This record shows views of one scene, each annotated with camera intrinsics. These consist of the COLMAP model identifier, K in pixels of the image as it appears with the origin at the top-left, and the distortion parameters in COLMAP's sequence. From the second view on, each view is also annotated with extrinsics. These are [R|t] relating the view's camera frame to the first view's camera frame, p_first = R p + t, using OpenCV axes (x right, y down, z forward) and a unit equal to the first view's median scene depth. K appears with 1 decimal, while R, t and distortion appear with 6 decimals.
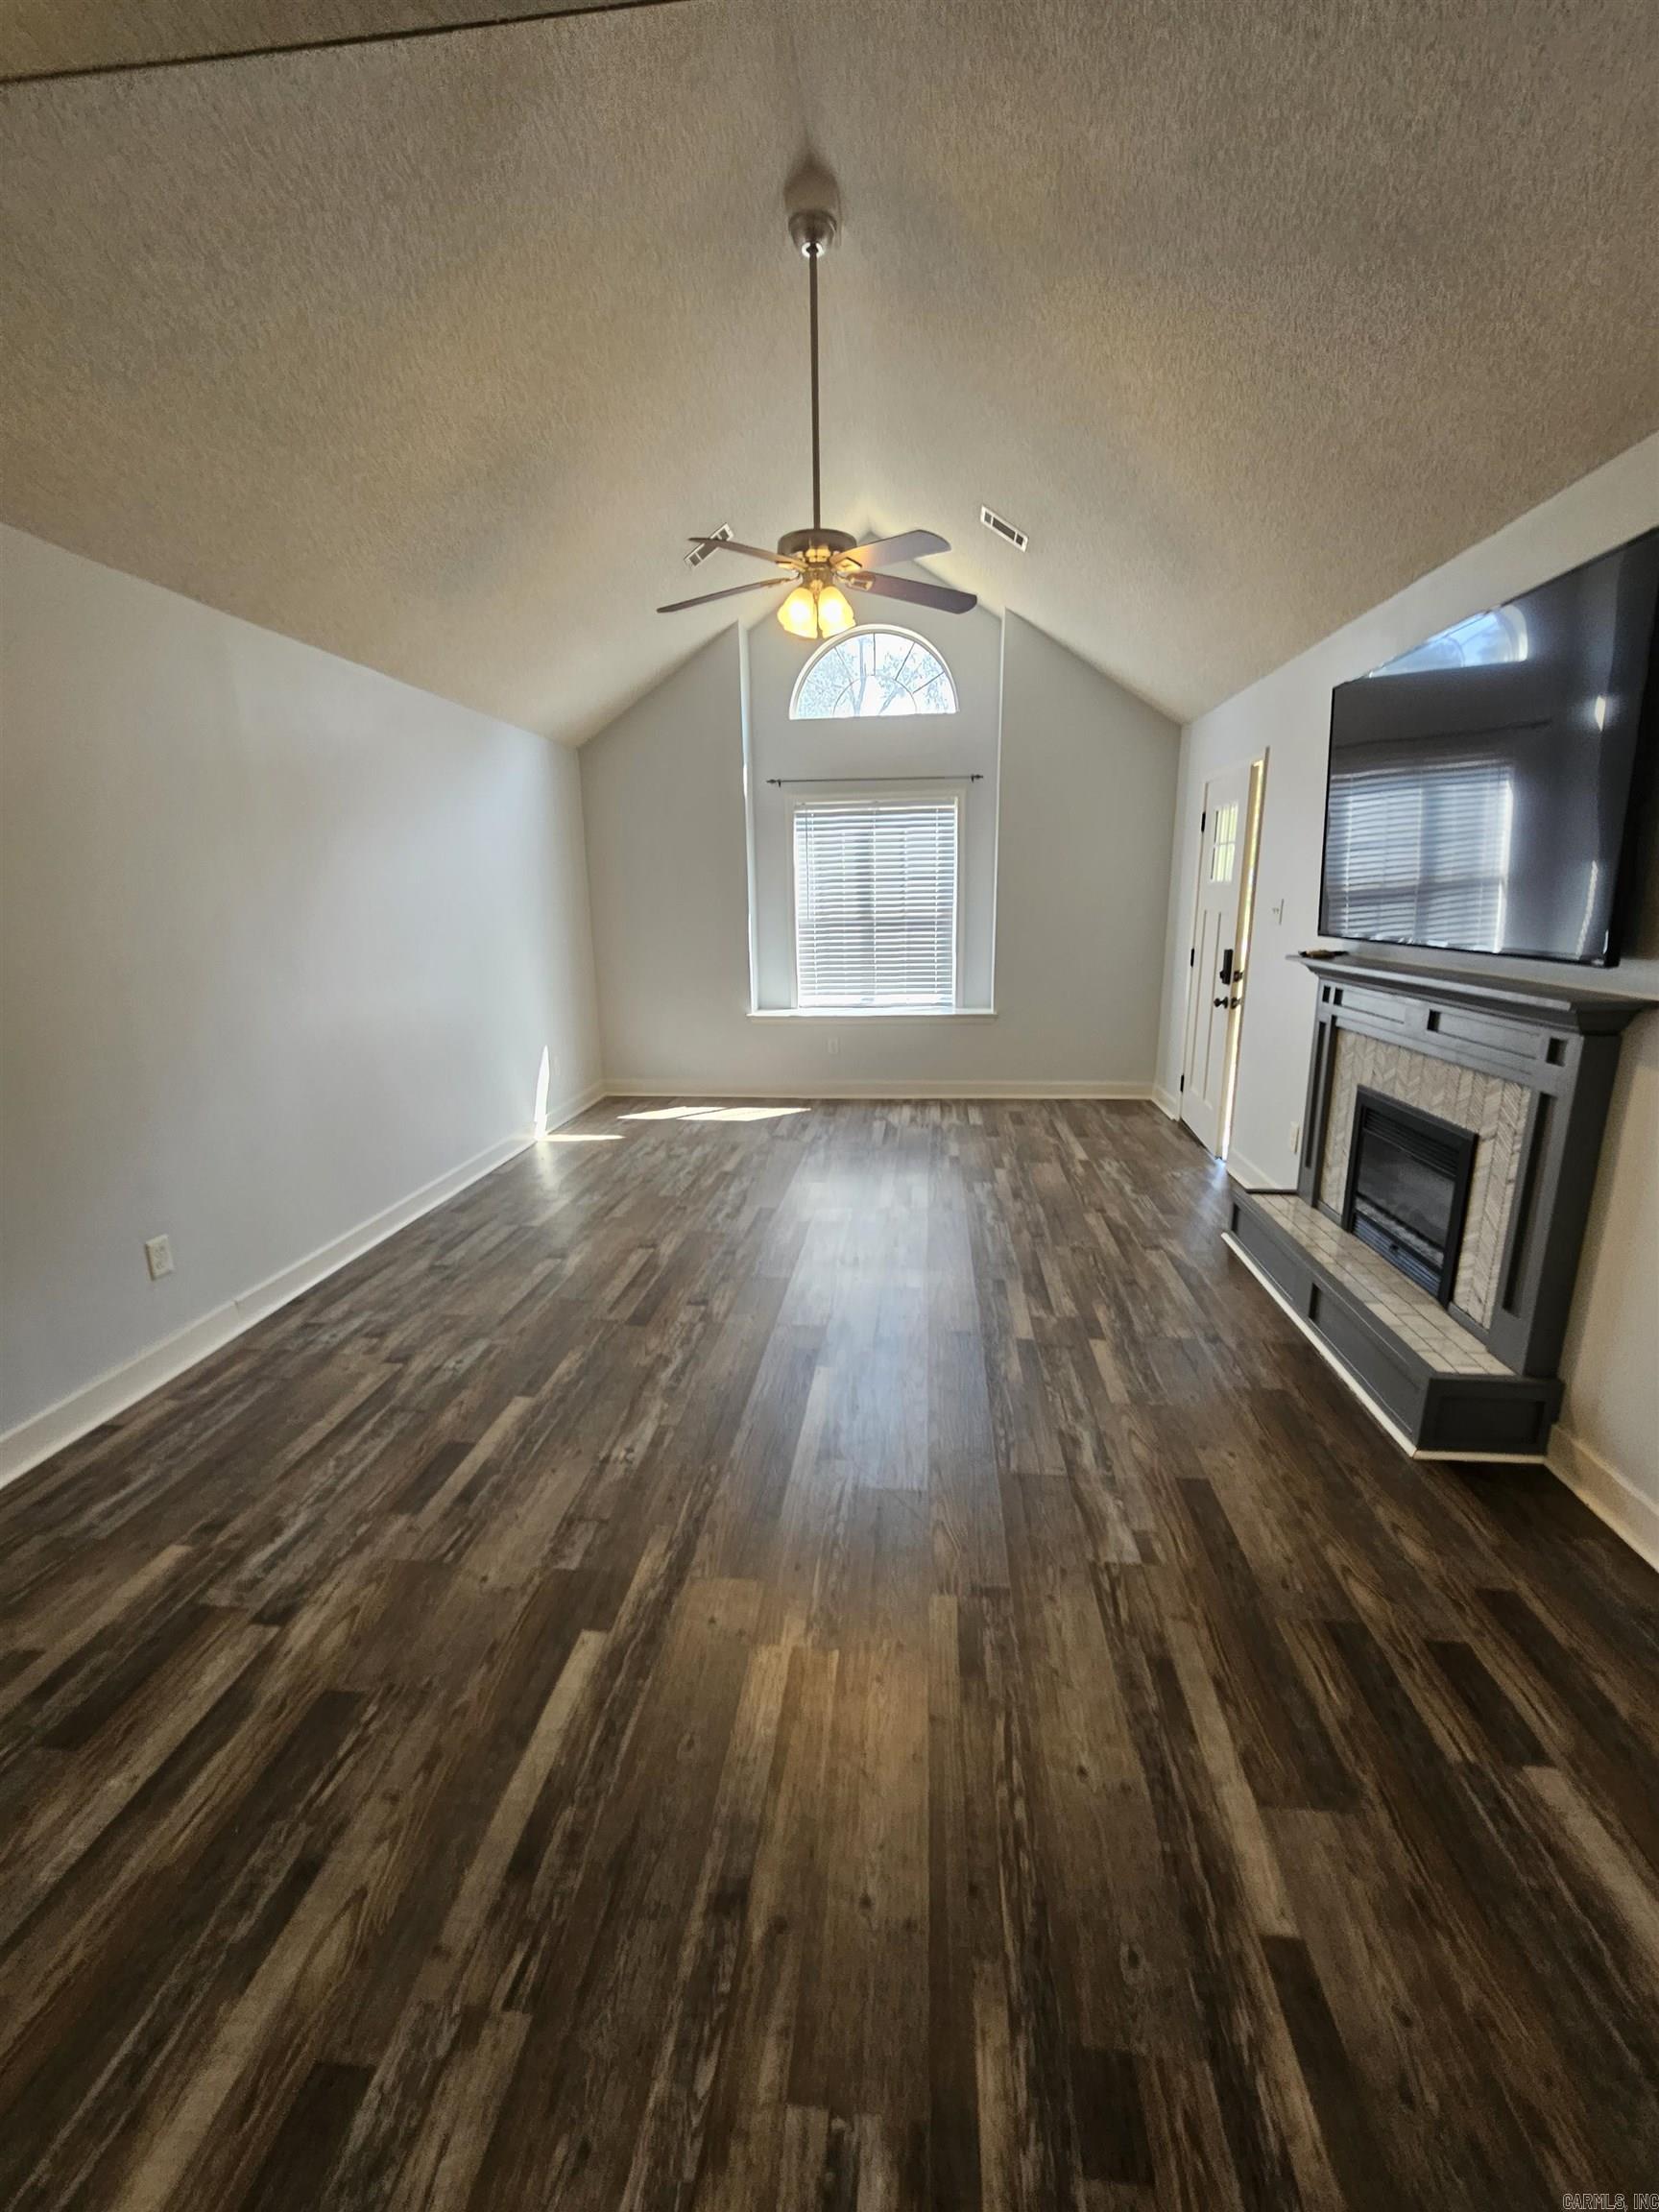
lens RADIAL K [[908.2, 0, 834.6], [0, 908.2, 1088.3], [0, 0, 1]] dist [-0.005154, 0.001646]
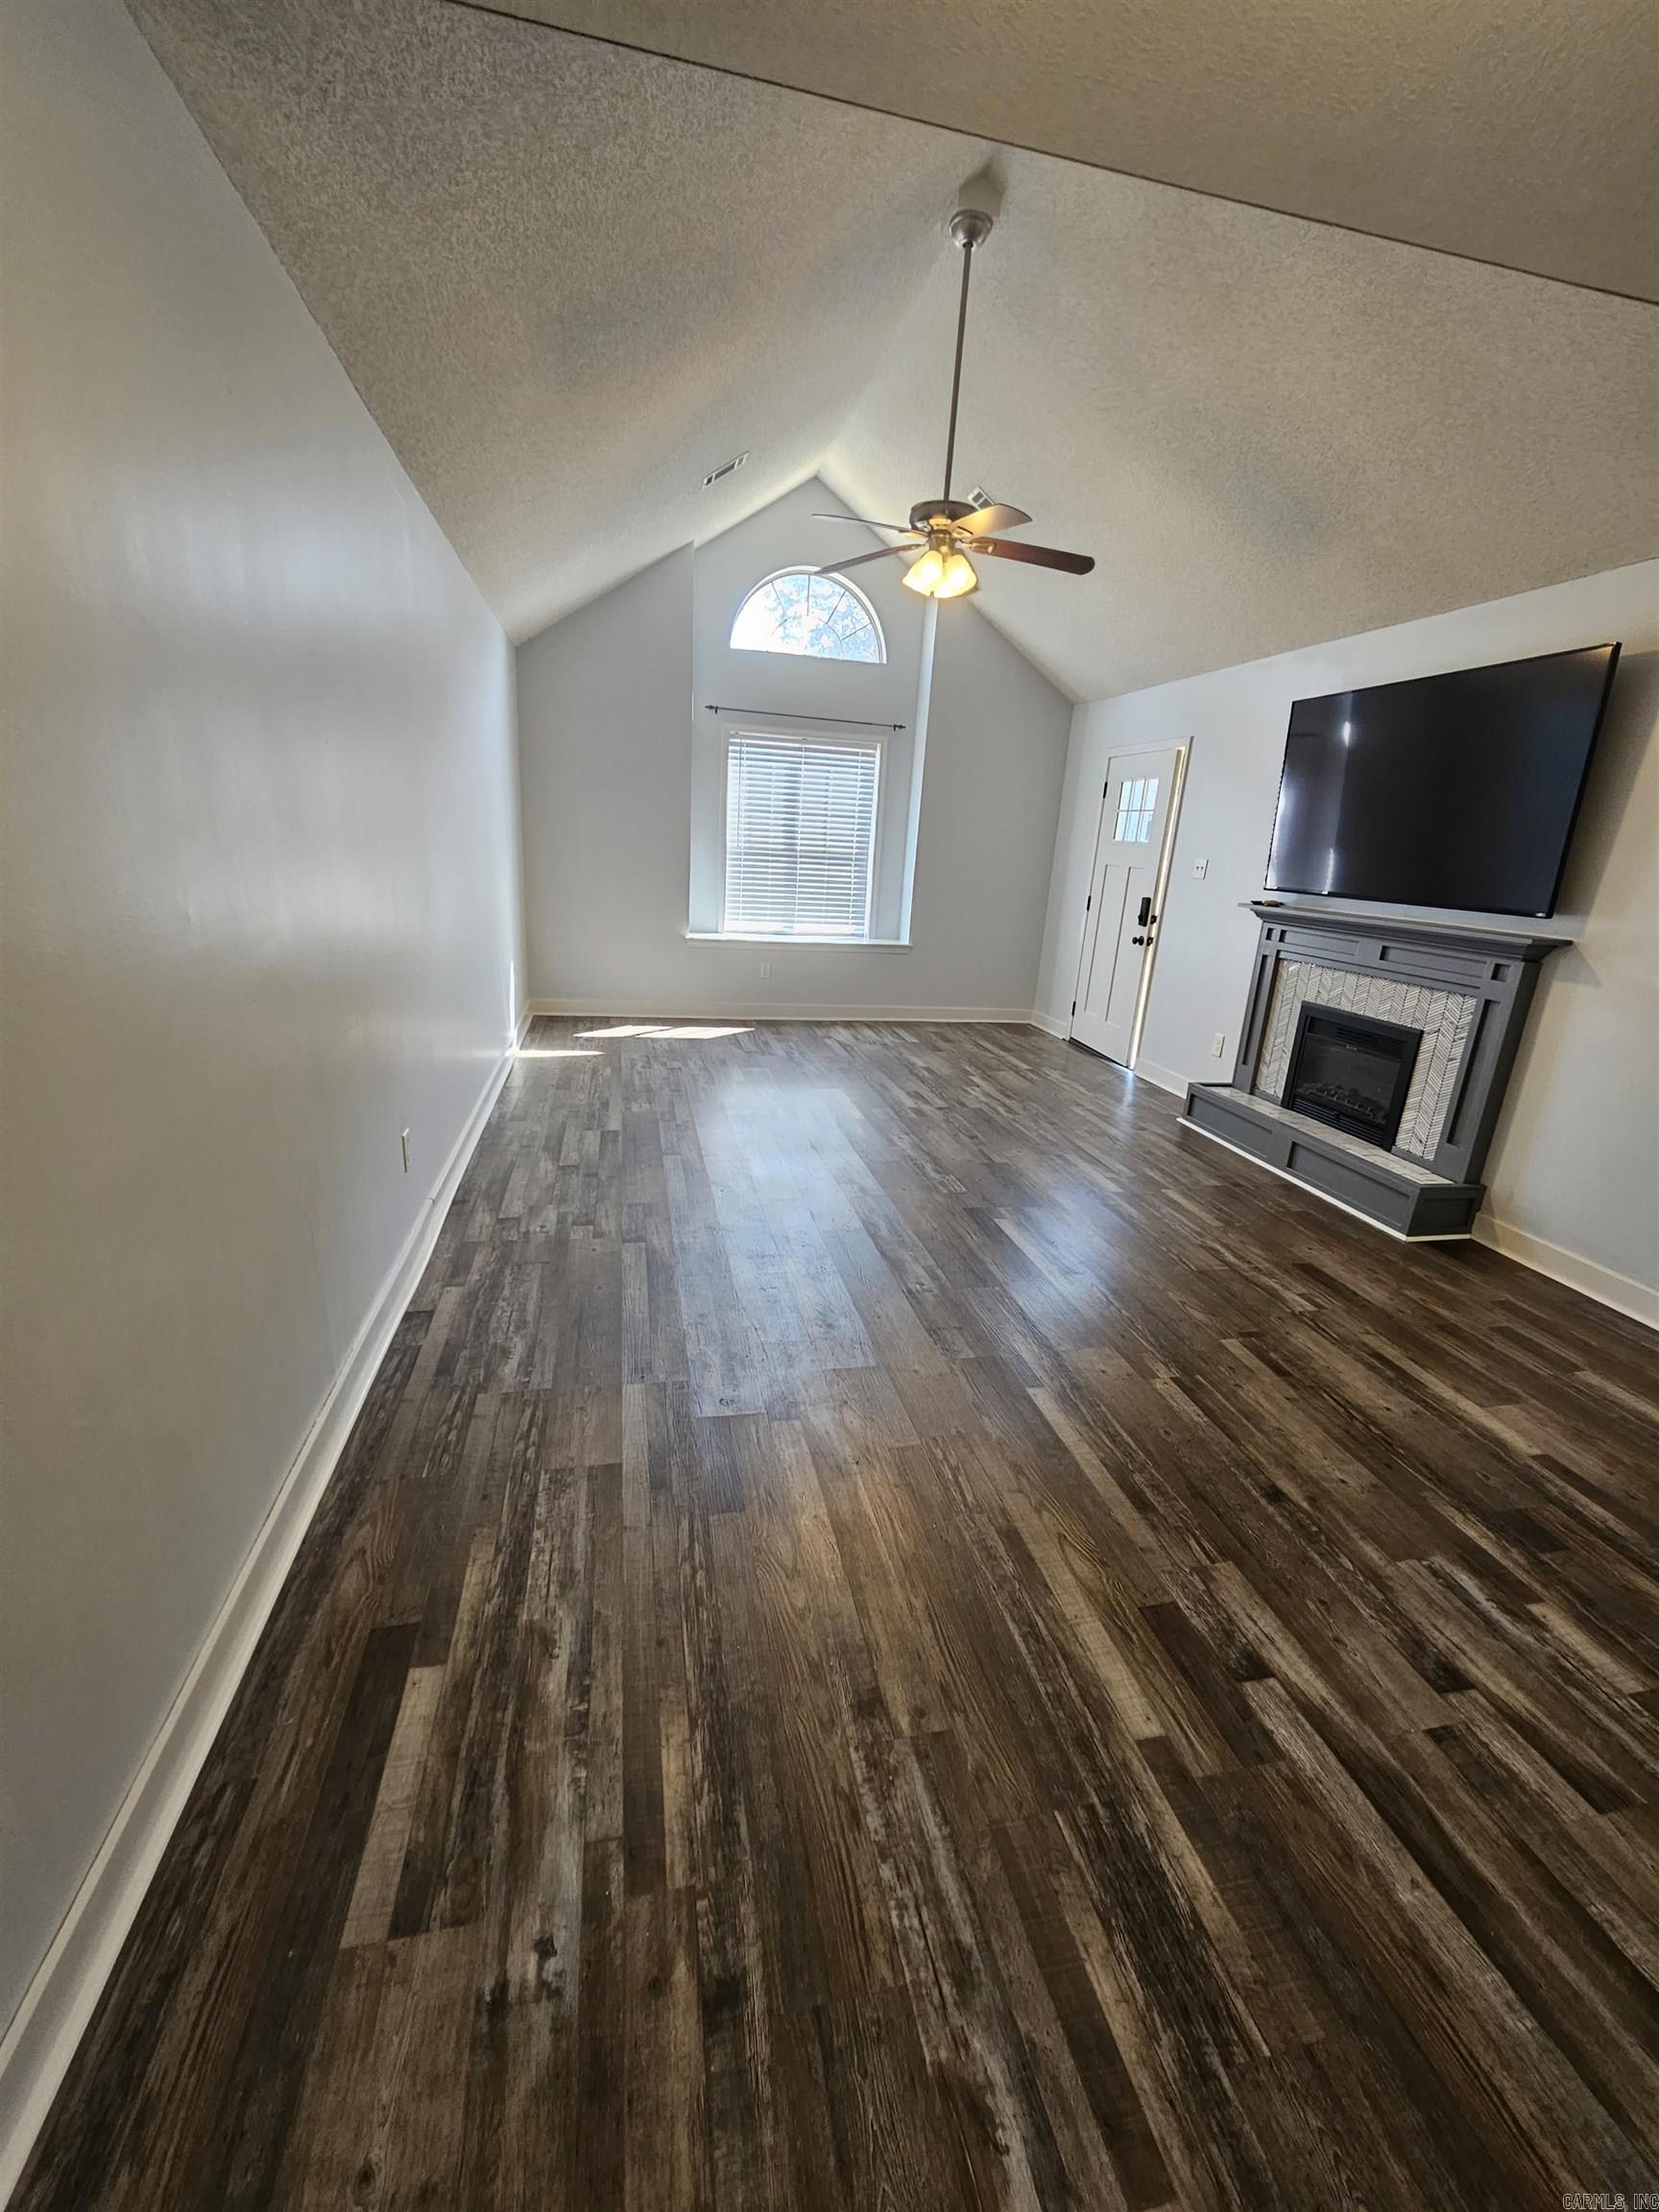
lens RADIAL K [[908.2, 0, 841.4], [0, 908.2, 1087.3], [0, 0, 1]] dist [-0.005154, 0.001646]
pose [[0.943159, -0.014059, 0.332045, -0.569241], [-0.007073, 0.998030, 0.062346, 0.048659], [-0.332267, -0.061151, 0.941201, -0.071713]]
